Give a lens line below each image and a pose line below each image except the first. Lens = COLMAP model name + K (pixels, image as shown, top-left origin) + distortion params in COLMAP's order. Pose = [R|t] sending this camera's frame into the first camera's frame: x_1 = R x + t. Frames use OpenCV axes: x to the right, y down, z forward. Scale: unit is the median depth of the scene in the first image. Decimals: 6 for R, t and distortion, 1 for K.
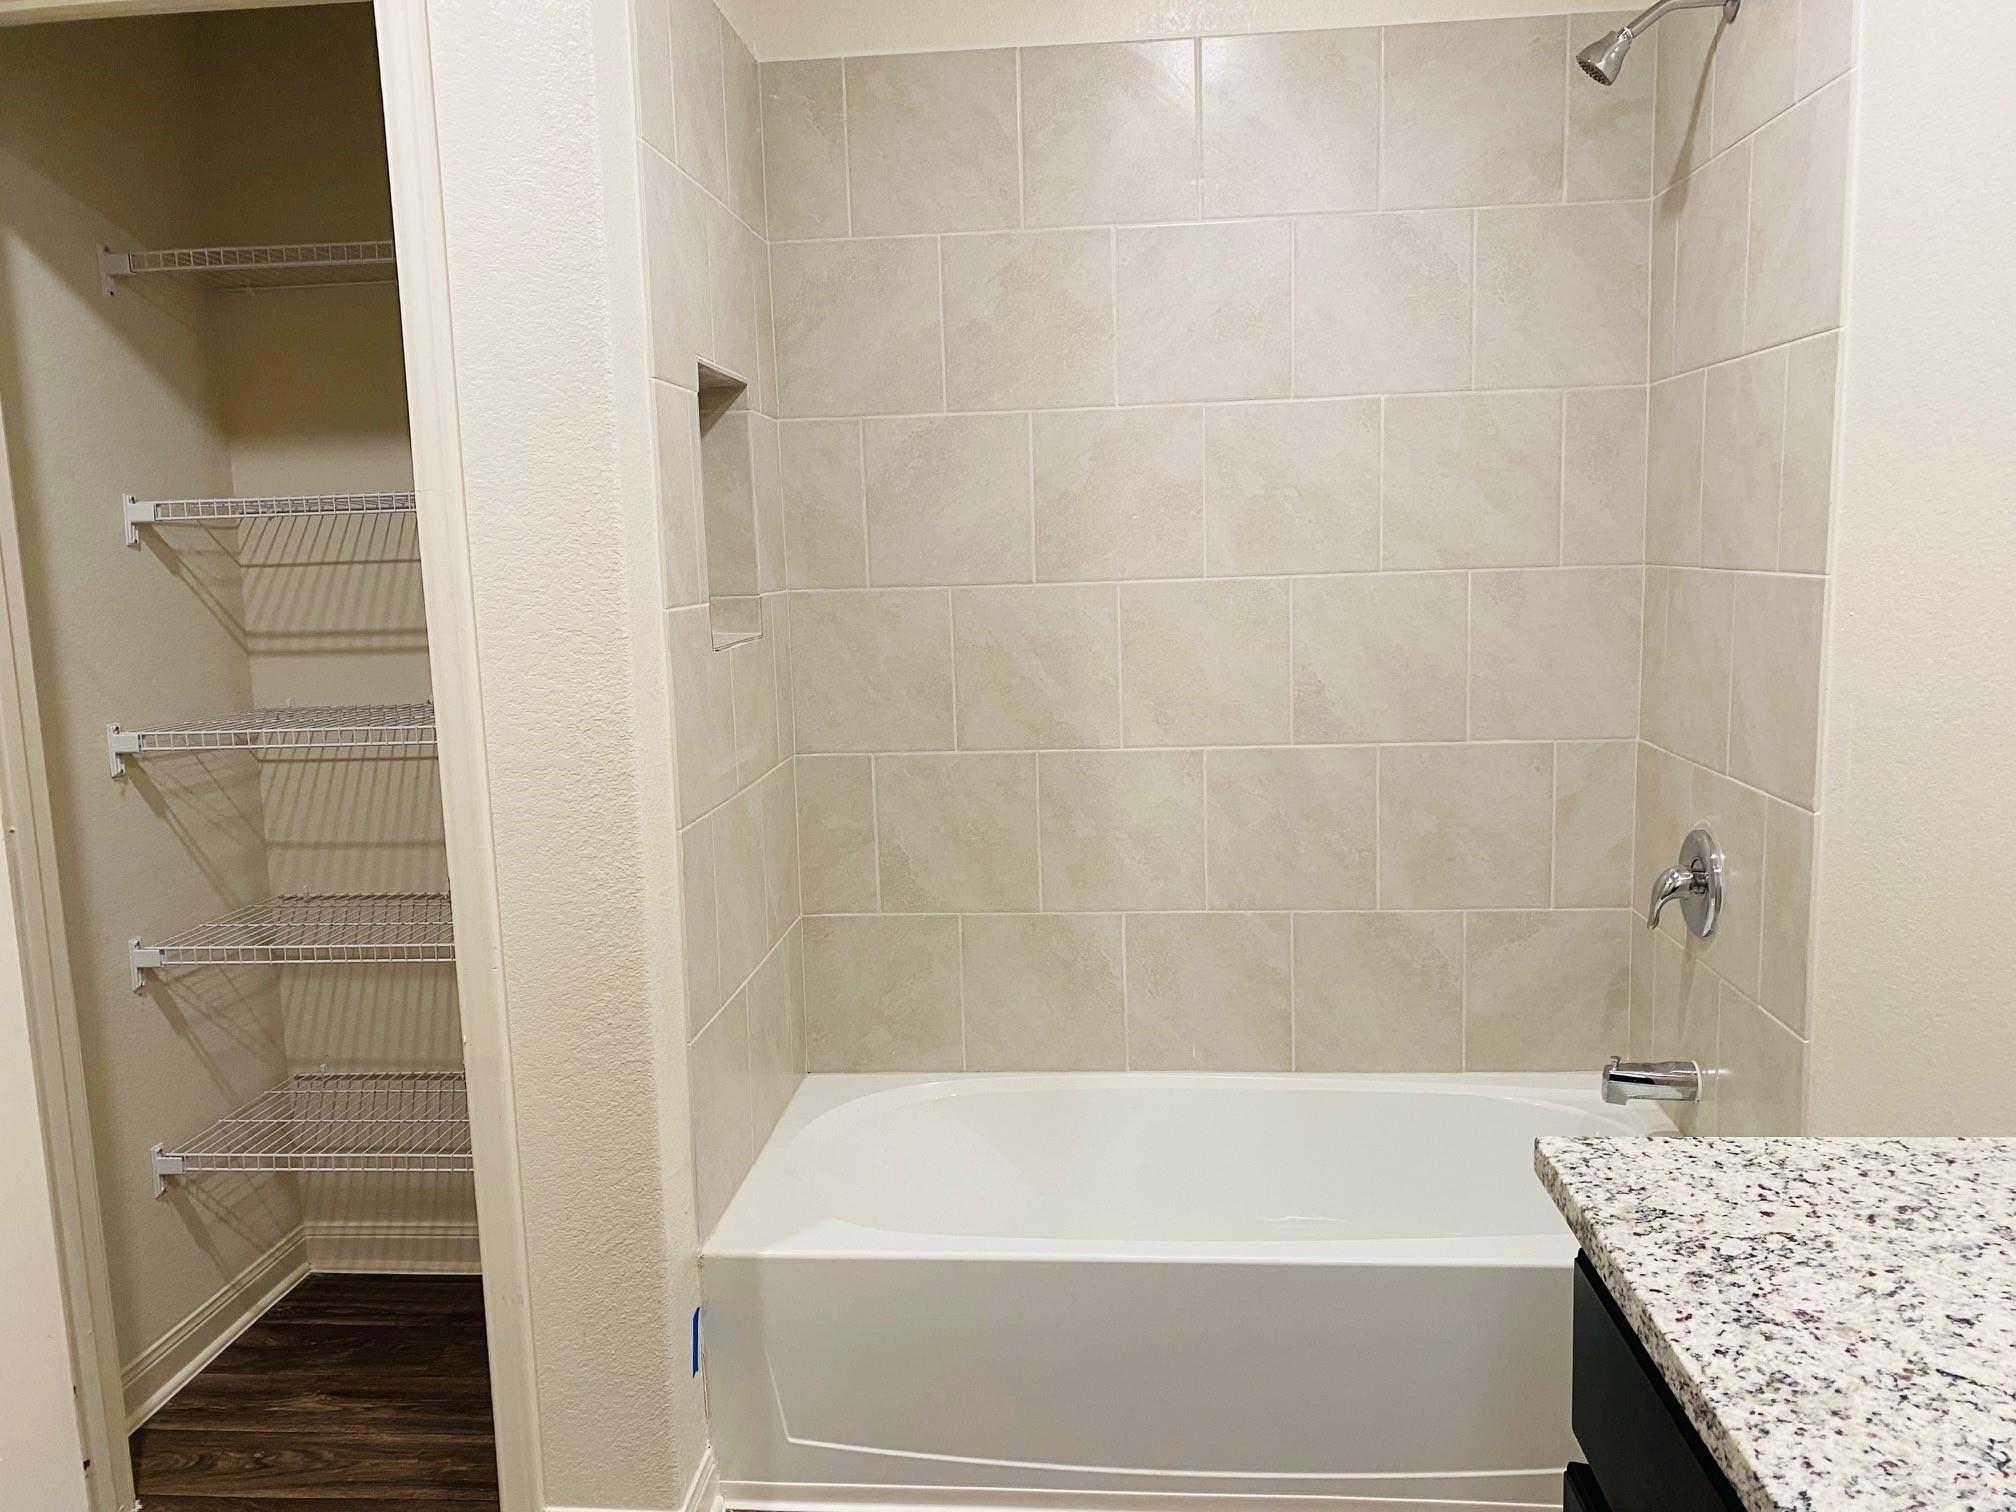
lens RADIAL K [[1550.5, 0, 1008.0], [0, 1550.5, 756.0], [0, 0, 1]] dist [0.014080, -0.038693]
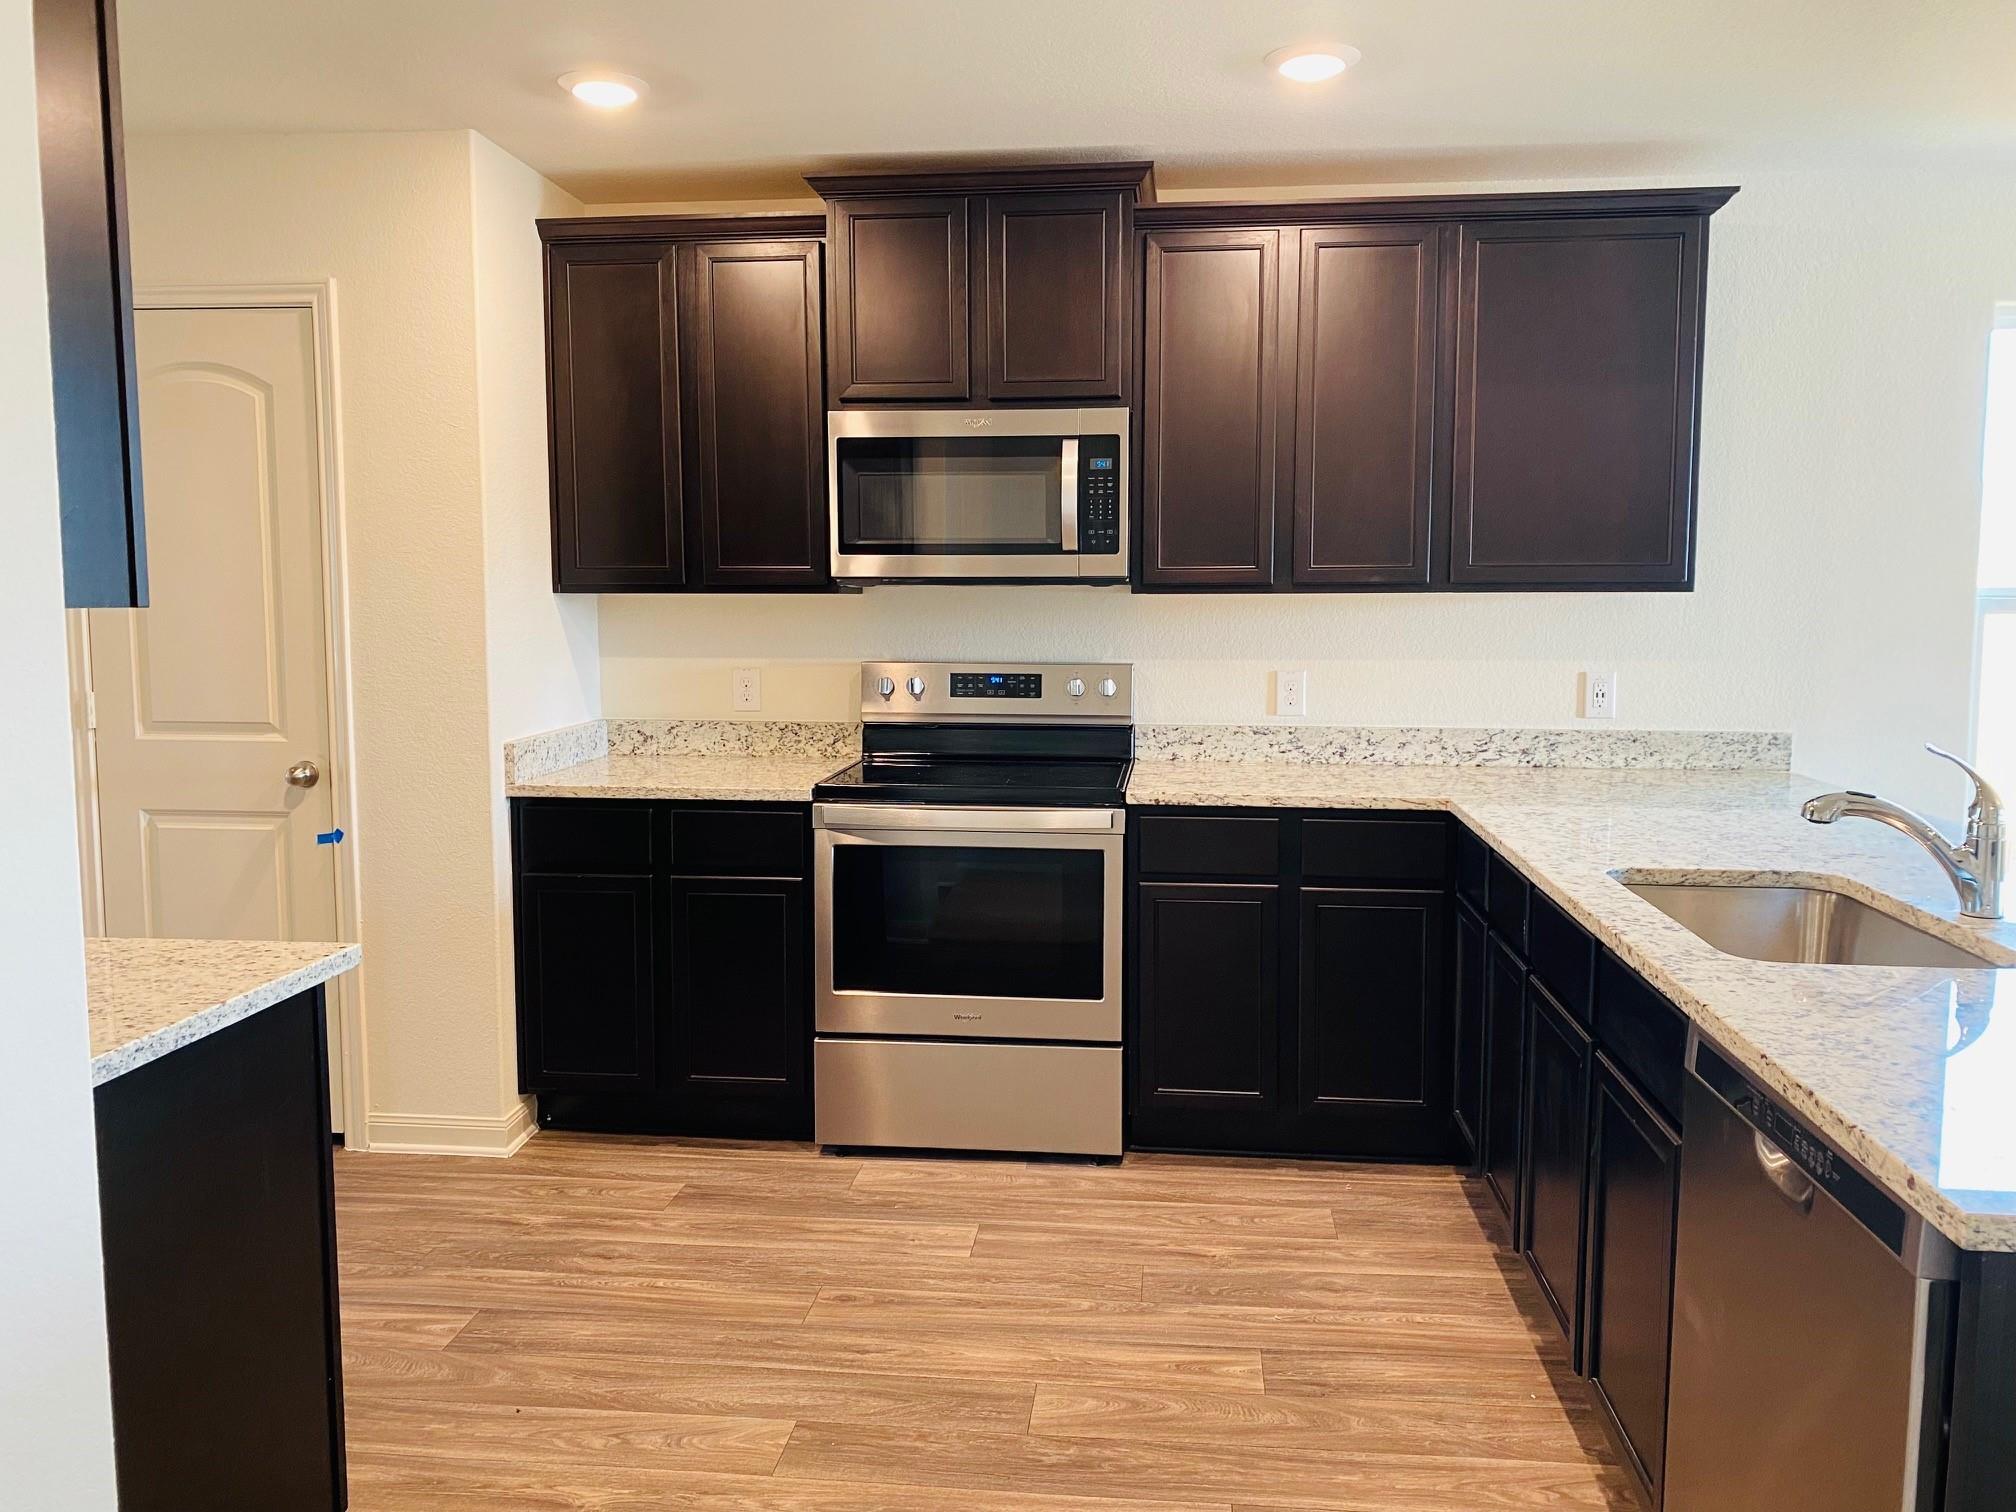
lens RADIAL K [[1550.5, 0, 1008.0], [0, 1550.5, 756.0], [0, 0, 1]] dist [0.014080, -0.038693]
pose [[-0.999089, 0.032104, 0.028117, -0.789745], [0.038131, 0.967419, 0.250292, -0.256653], [-0.019166, 0.251136, -0.967762, 1.901603]]
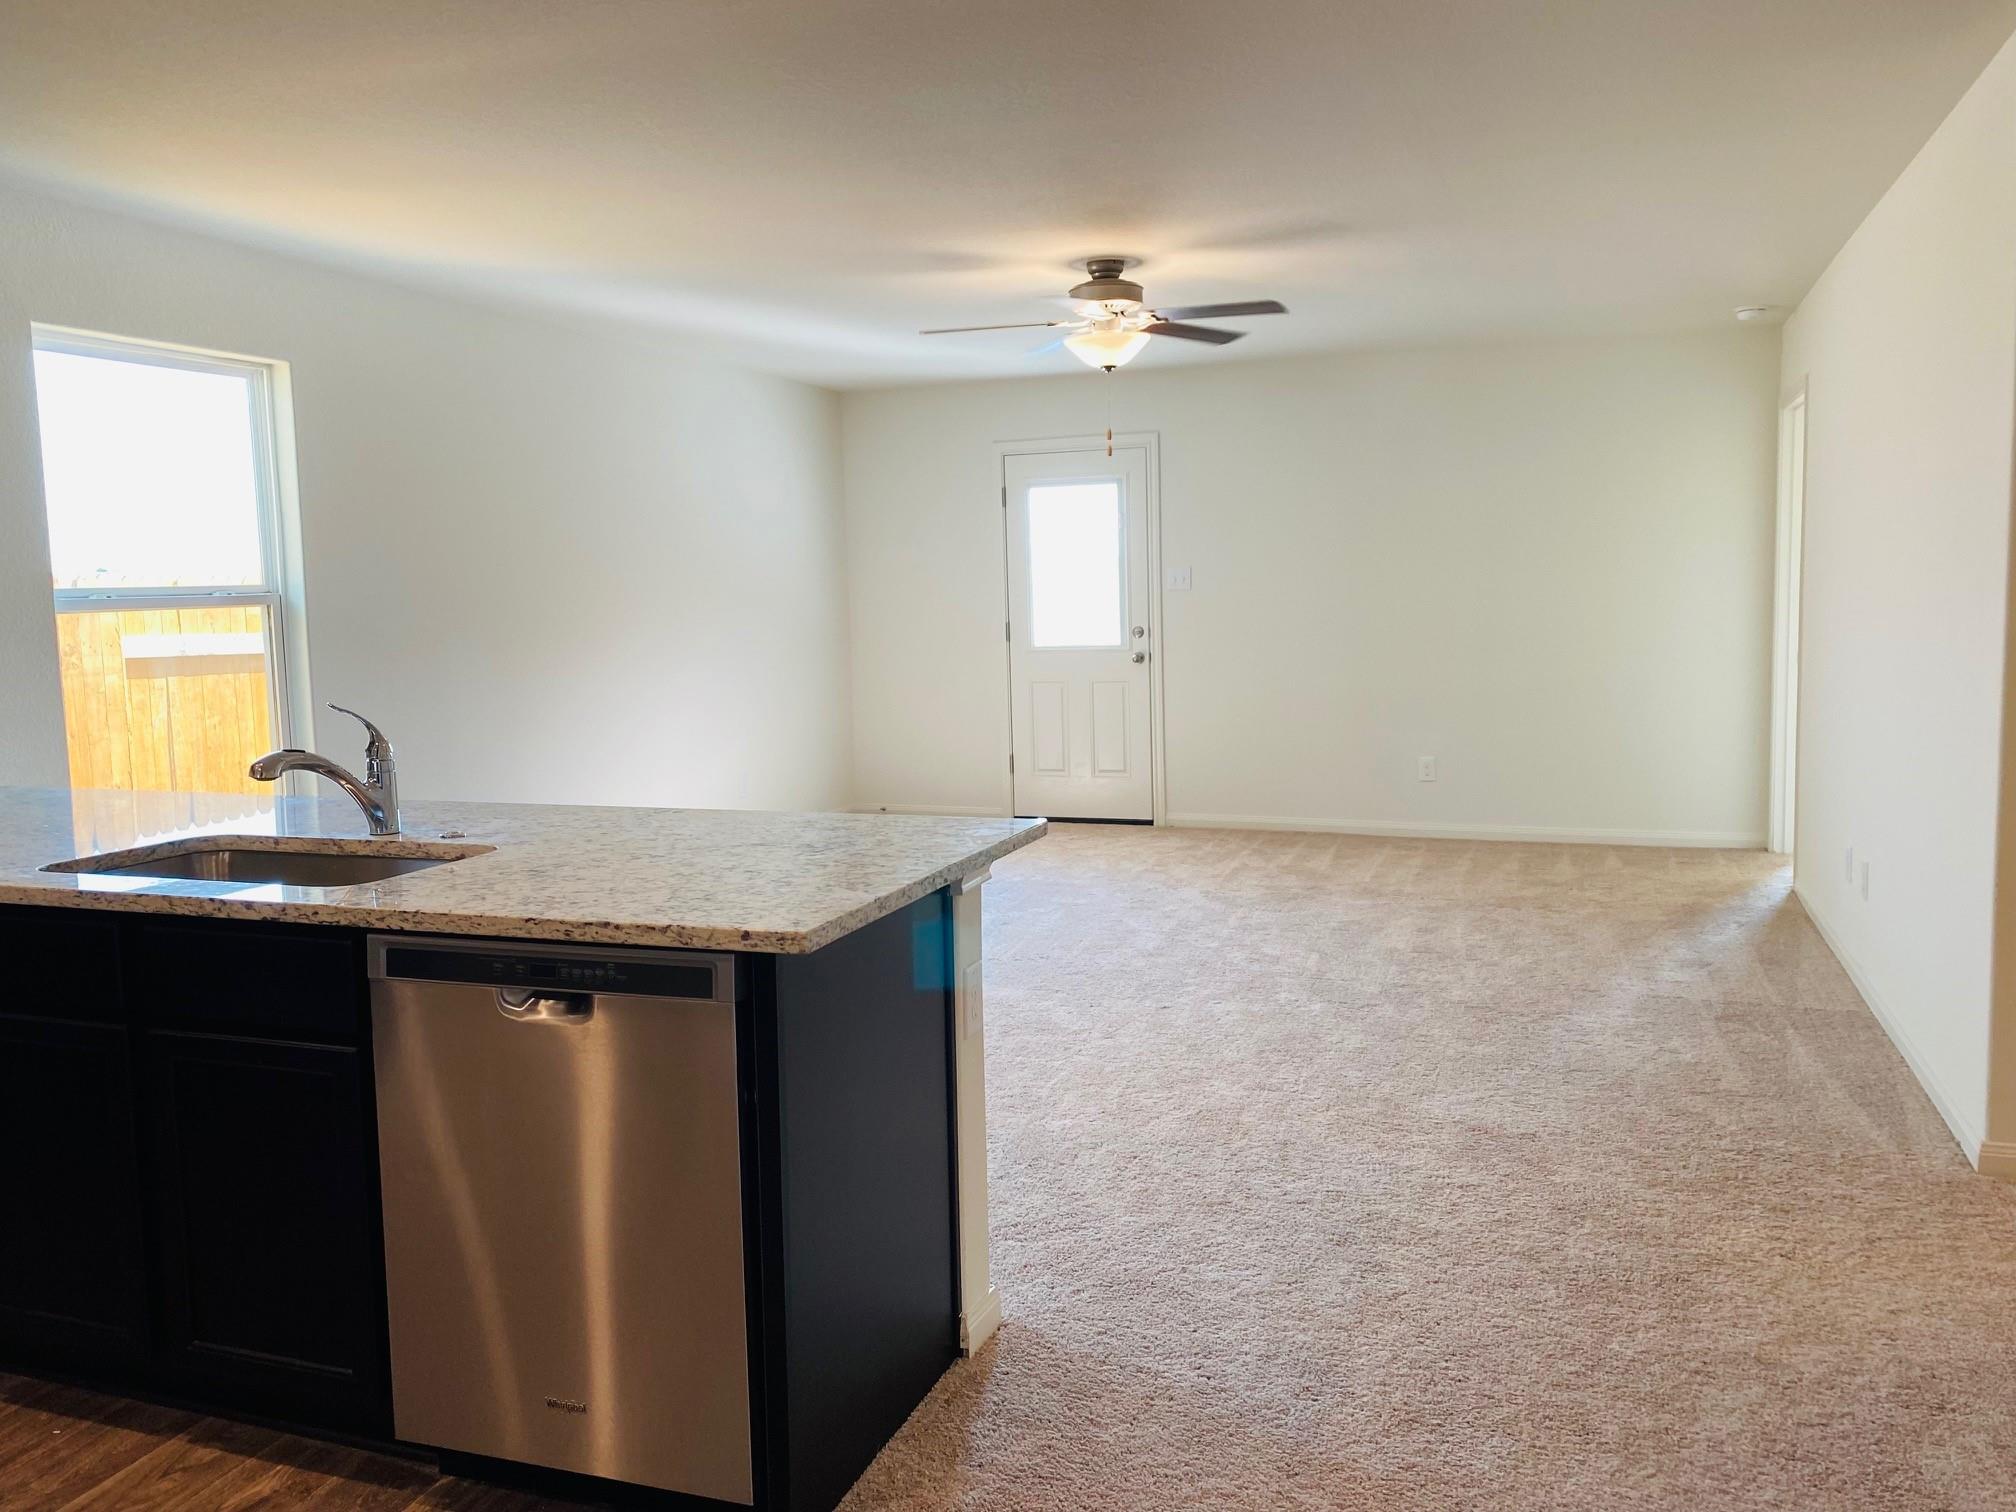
lens RADIAL K [[1550.5, 0, 1008.0], [0, 1550.5, 756.0], [0, 0, 1]] dist [0.014080, -0.038693]
pose [[-0.252574, 0.154028, -0.955239, -0.344263], [-0.104194, 0.977177, 0.185115, -0.234512], [0.961951, 0.146286, -0.230761, 1.734384]]
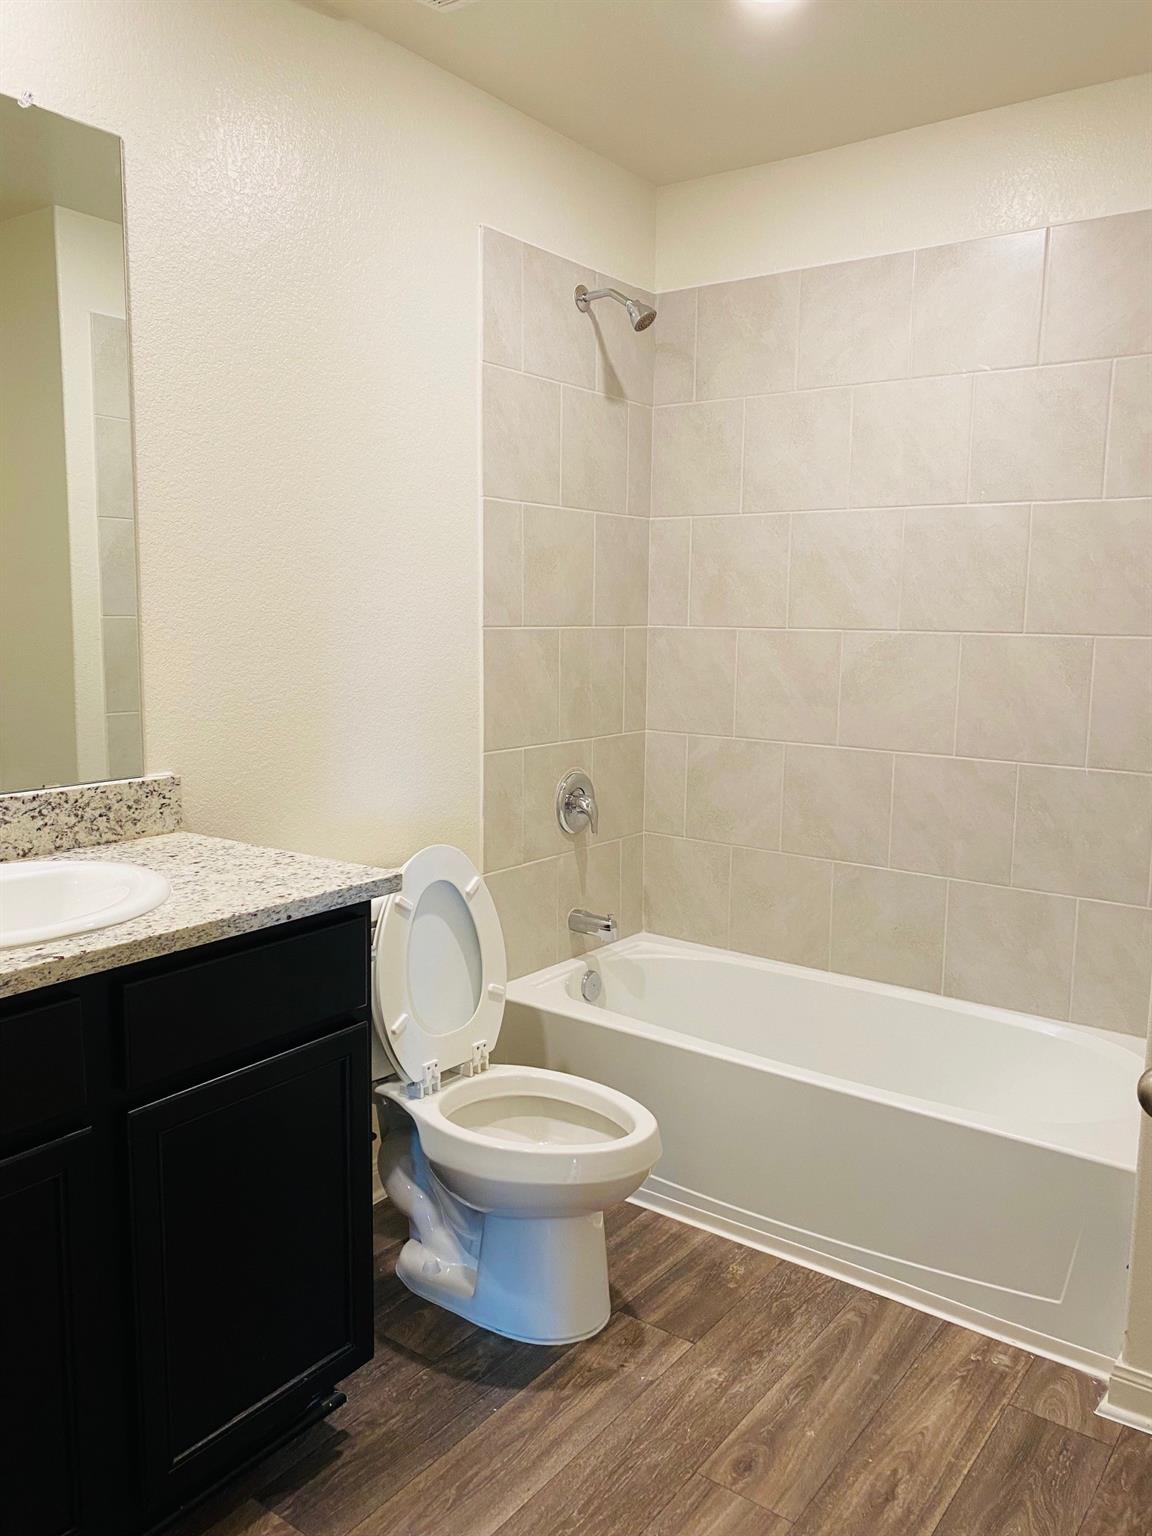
lens RADIAL K [[1181.4, 0, 576.0], [0, 1181.4, 768.0], [0, 0, 1]] dist [0.014080, -0.038693]
pose [[-0.533456, 0.144325, -0.833424, 0.024229], [-0.117002, 0.963271, 0.241701, -0.117018], [0.837697, 0.226449, -0.496976, 0.966946]]
